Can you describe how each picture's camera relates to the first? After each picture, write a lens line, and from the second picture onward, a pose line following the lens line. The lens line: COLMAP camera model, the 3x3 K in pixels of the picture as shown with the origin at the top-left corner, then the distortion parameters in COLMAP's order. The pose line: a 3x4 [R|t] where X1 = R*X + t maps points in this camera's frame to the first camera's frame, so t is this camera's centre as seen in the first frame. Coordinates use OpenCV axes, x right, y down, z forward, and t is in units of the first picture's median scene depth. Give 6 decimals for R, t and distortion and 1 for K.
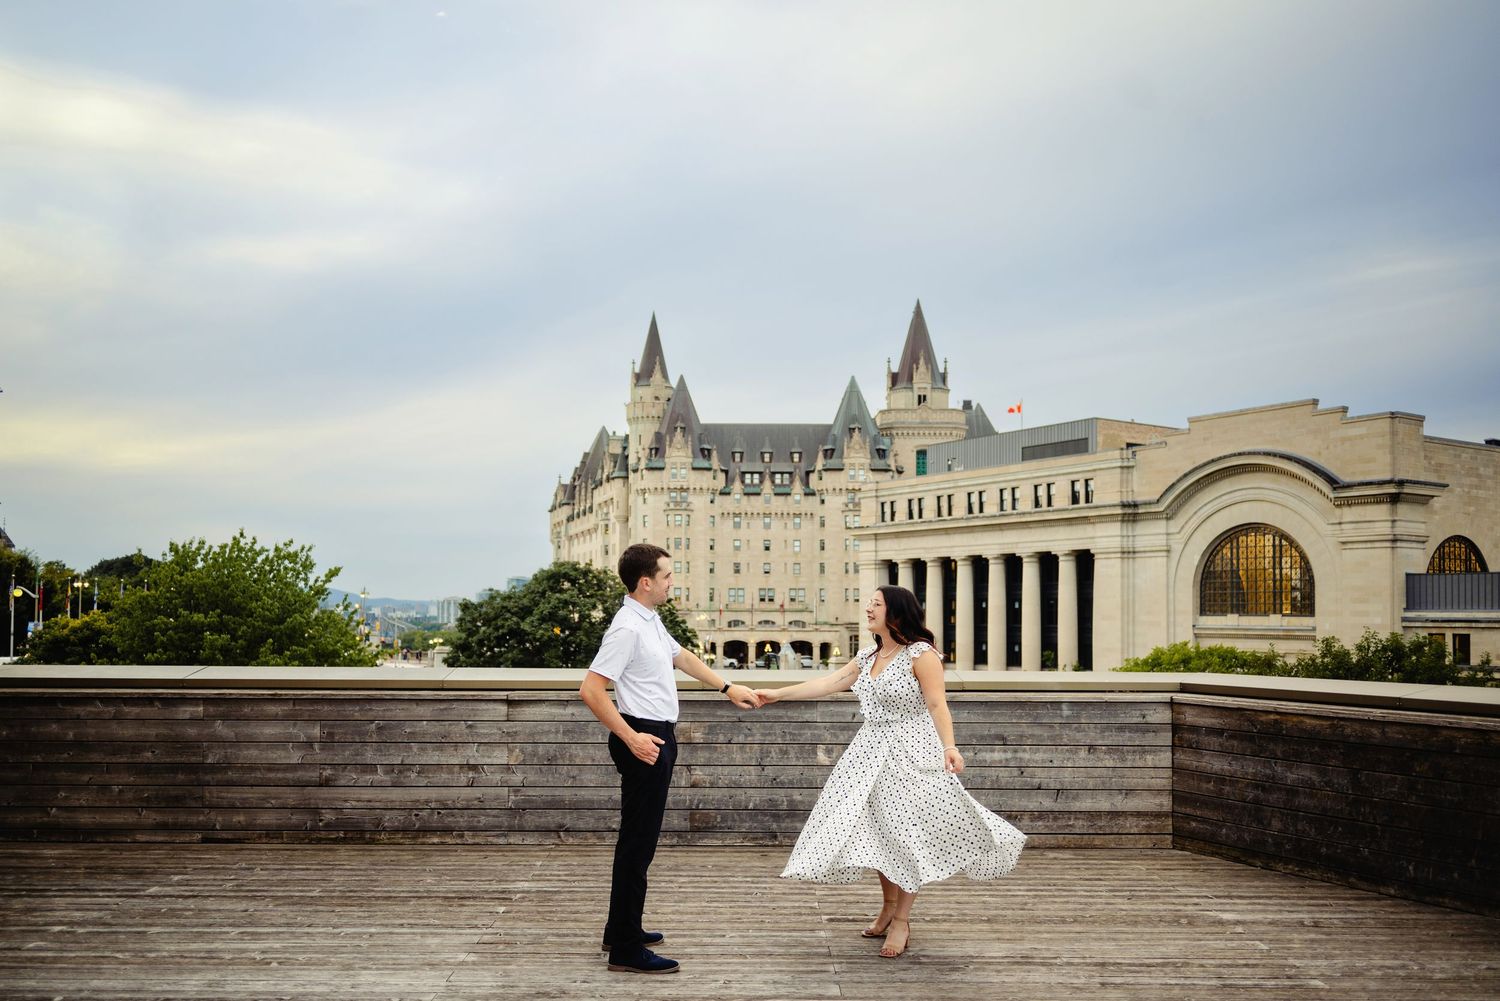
lens RADIAL K [[1199.6, 0, 717.0], [0, 1199.6, 581.9], [0, 0, 1]] dist [0.088777, 0.000786]
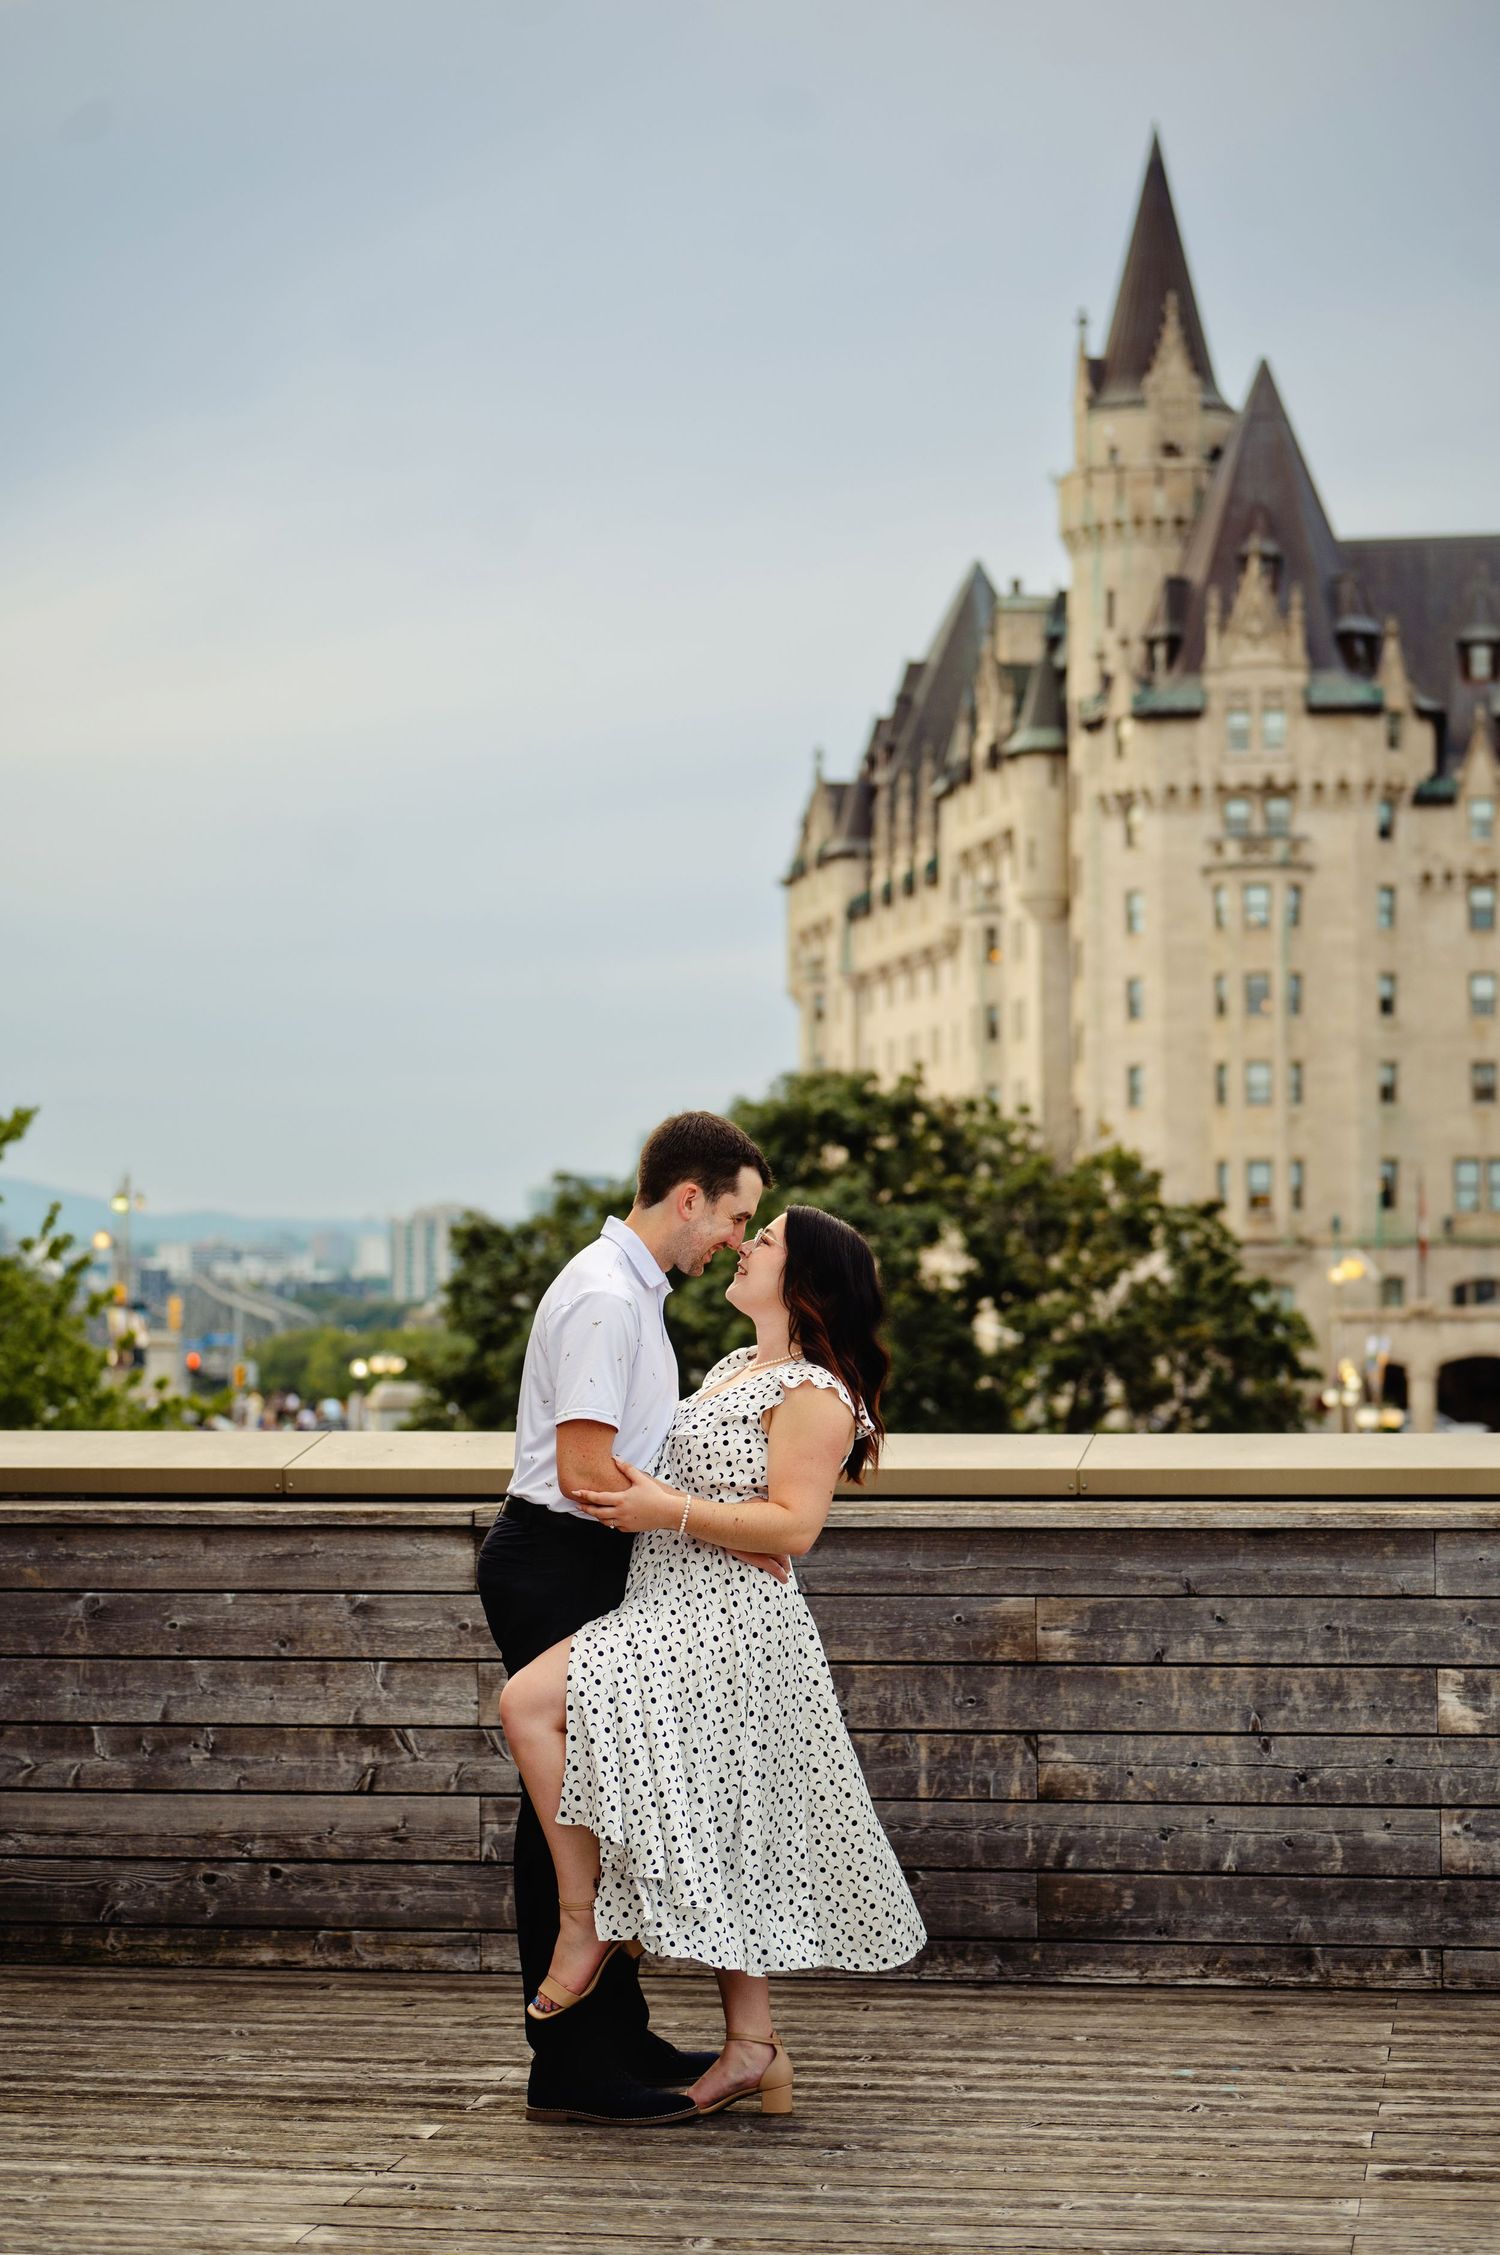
lens RADIAL K [[4516.1, 0, 751.7], [0, 4516.1, 1131.1], [0, 0, 1]] dist [0.123884, 0.000000]
pose [[0.988972, -0.016121, -0.147222, 0.082056], [0.015852, 0.999870, -0.003003, -0.004346], [0.147251, 0.000637, 0.989099, -0.198011]]
